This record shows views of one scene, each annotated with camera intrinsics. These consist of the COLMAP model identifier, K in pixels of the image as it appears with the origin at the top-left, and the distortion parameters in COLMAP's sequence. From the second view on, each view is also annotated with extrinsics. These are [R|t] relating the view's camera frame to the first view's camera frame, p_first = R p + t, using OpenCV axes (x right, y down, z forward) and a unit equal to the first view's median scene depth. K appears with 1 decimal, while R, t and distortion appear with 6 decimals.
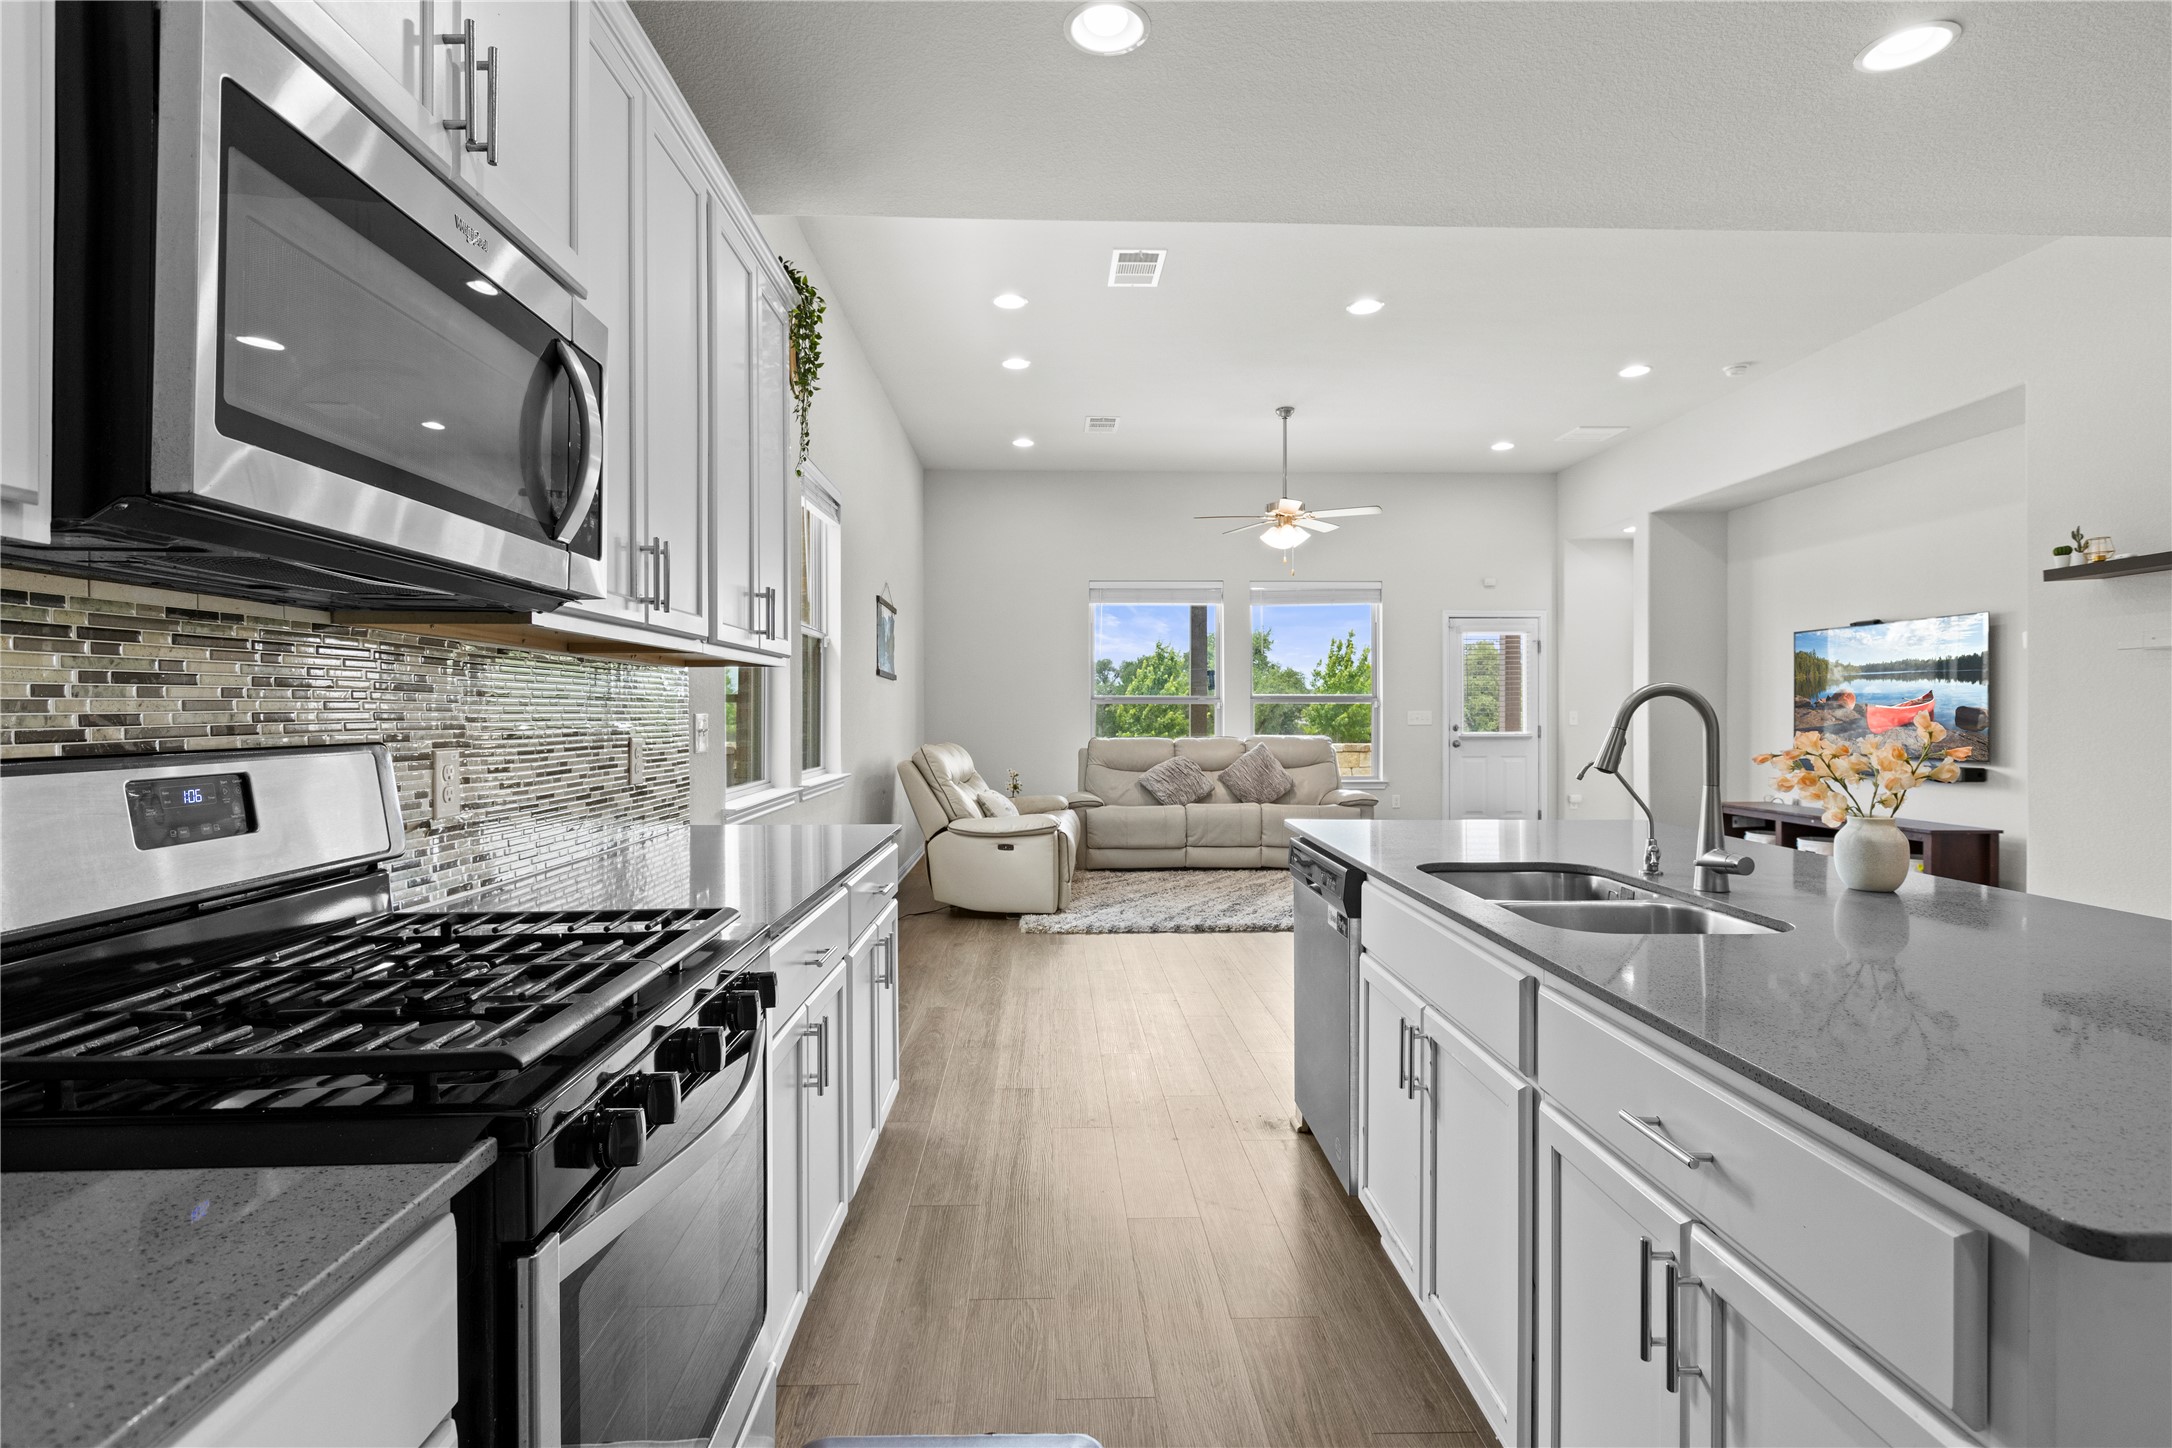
lens RADIAL K [[1040.7, 0, 1082.0], [0, 1040.7, 714.4], [0, 0, 1]] dist [-0.002366, -0.002250]
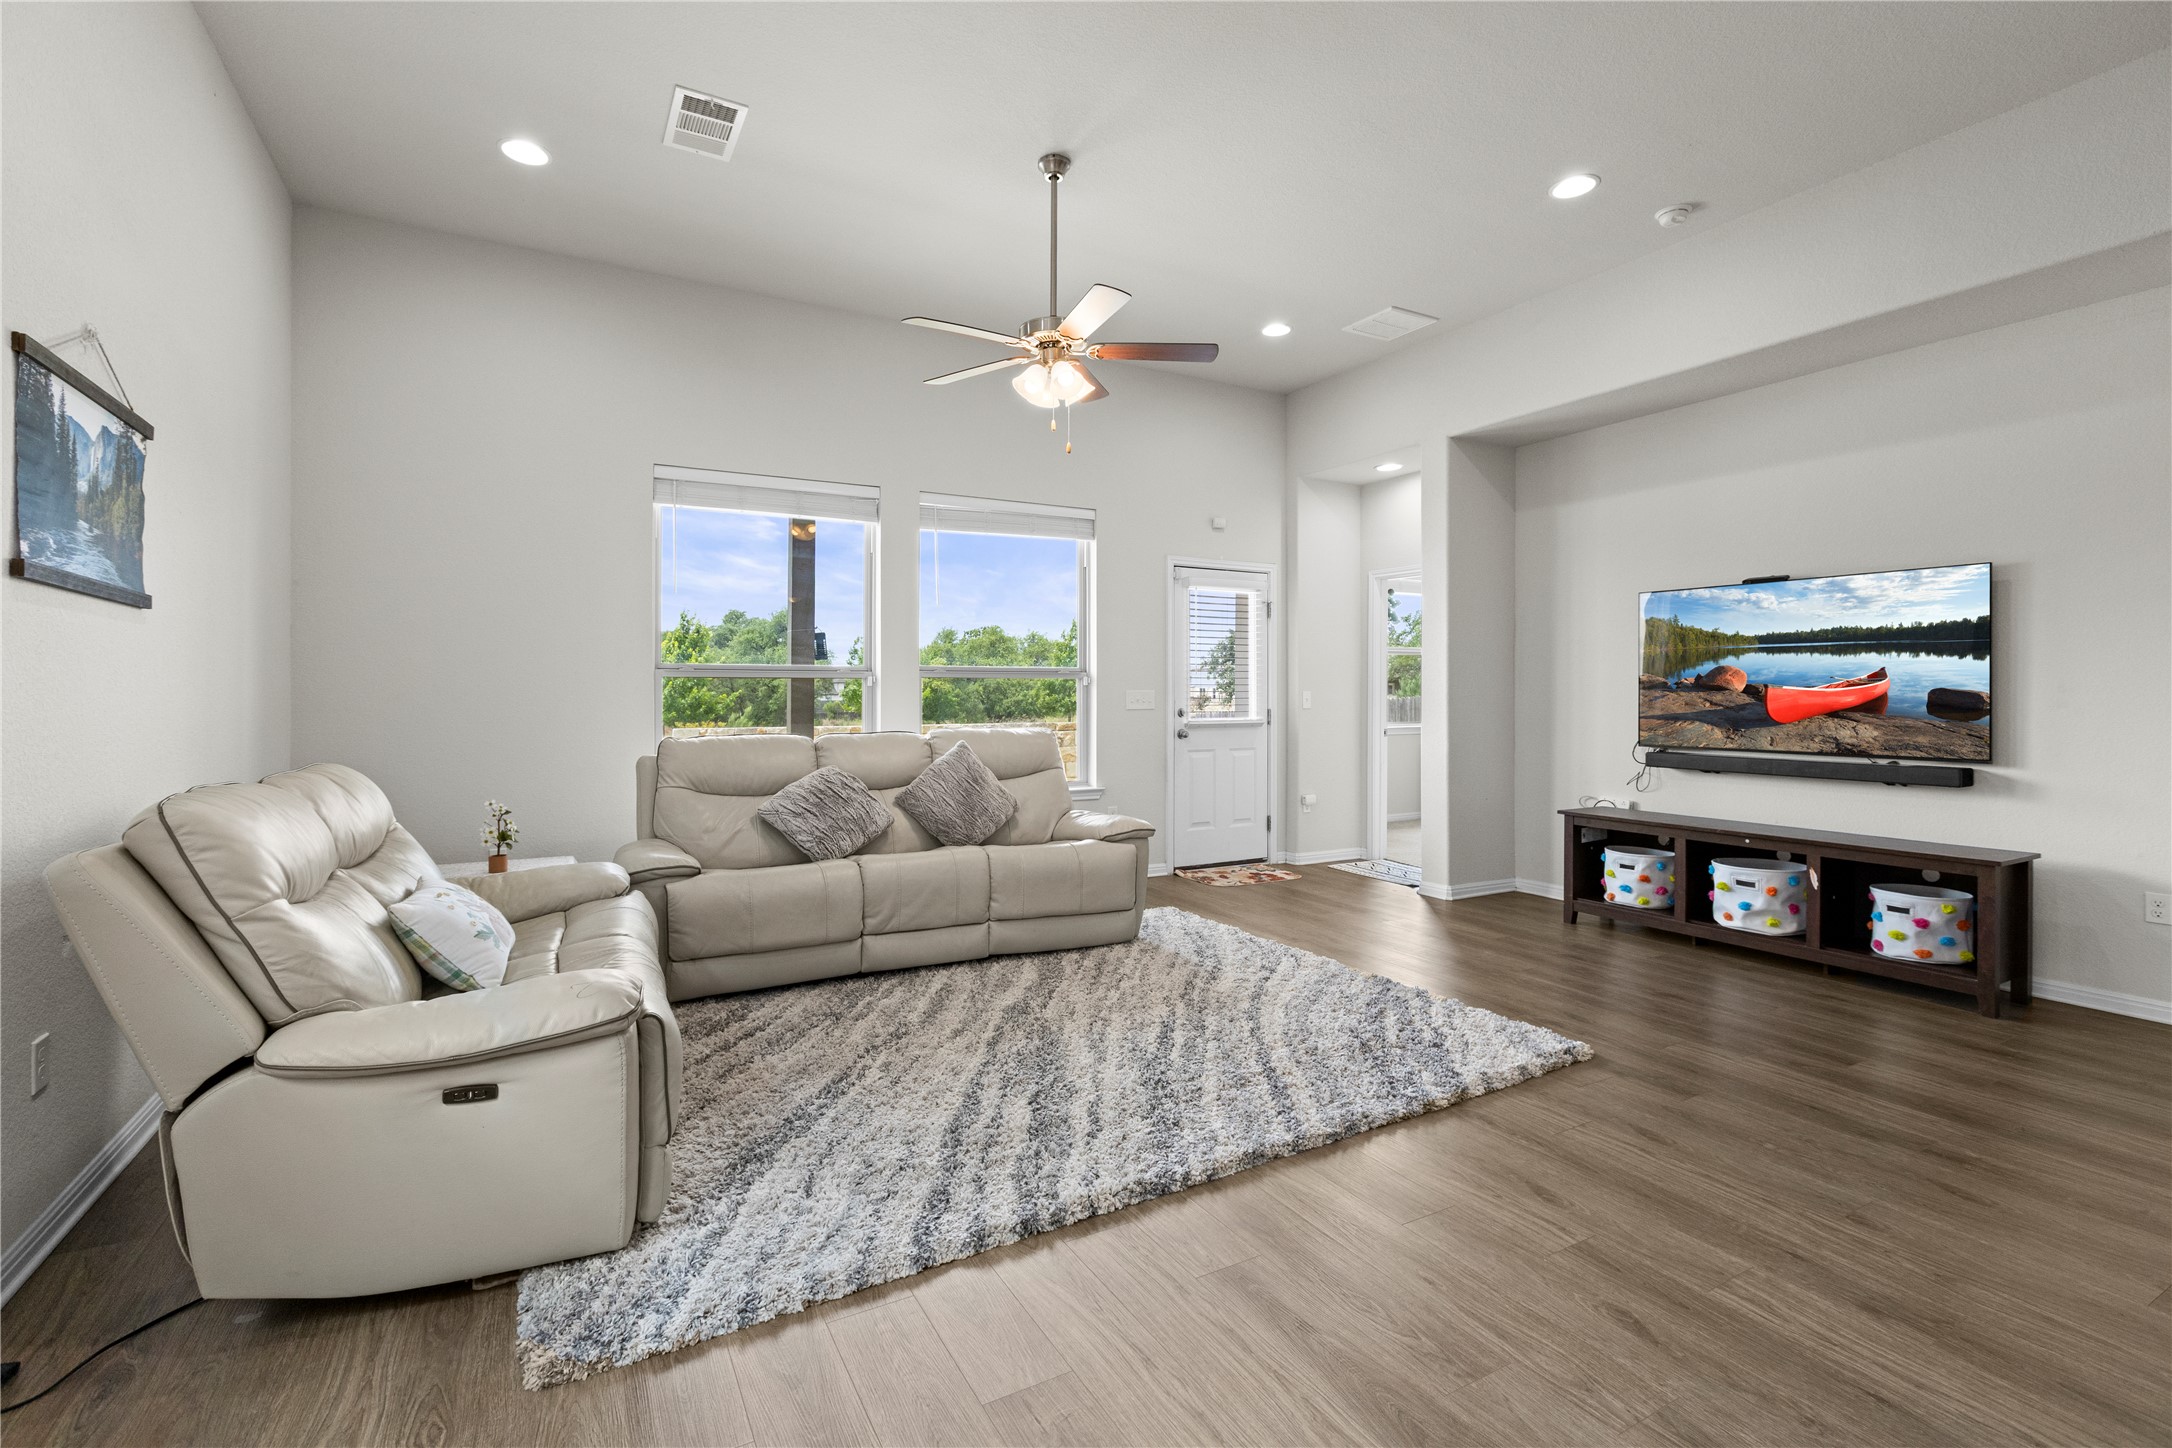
lens RADIAL K [[961.5, 0, 1073.7], [0, 961.5, 689.3], [0, 0, 1]] dist [-0.001086, -0.000100]
pose [[0.890788, 0.003158, 0.454408, -0.036765], [-0.002279, 0.999994, -0.002484, -0.003170], [-0.454413, 0.001177, 0.890790, 0.569354]]
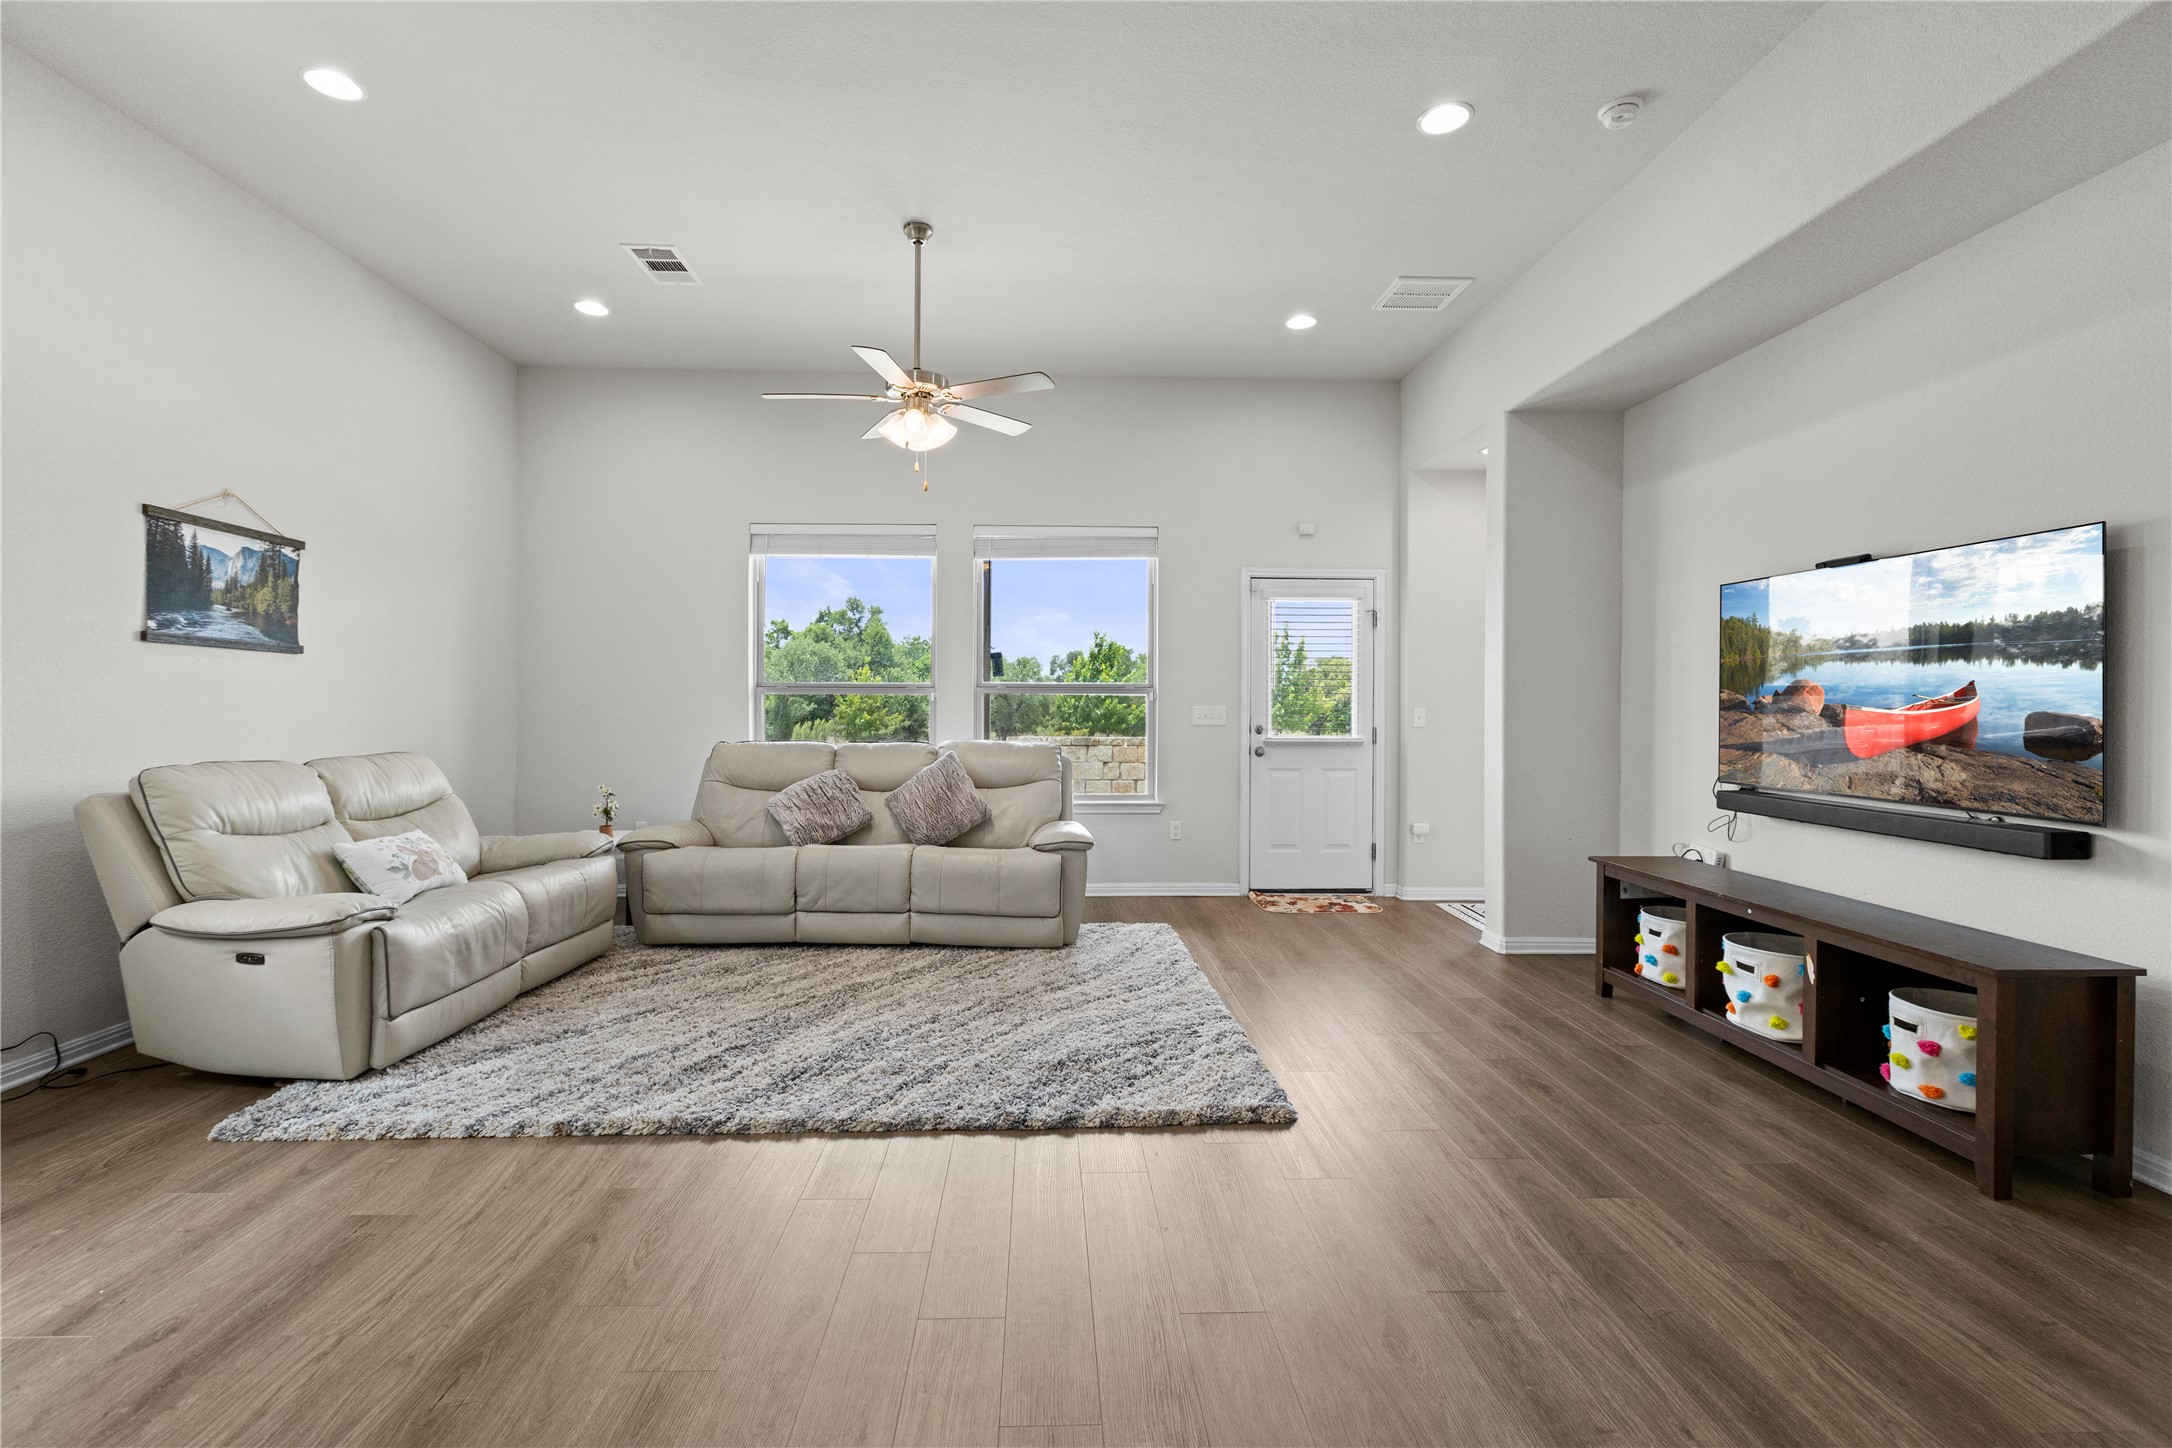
lens RADIAL K [[961.5, 0, 1076.1], [0, 961.5, 704.9], [0, 0, 1]] dist [-0.001086, -0.000100]
pose [[0.999970, 0.007180, 0.002773, 0.316059], [-0.007189, 0.999969, 0.003153, -0.007881], [-0.002751, -0.003173, 0.999991, 0.451302]]
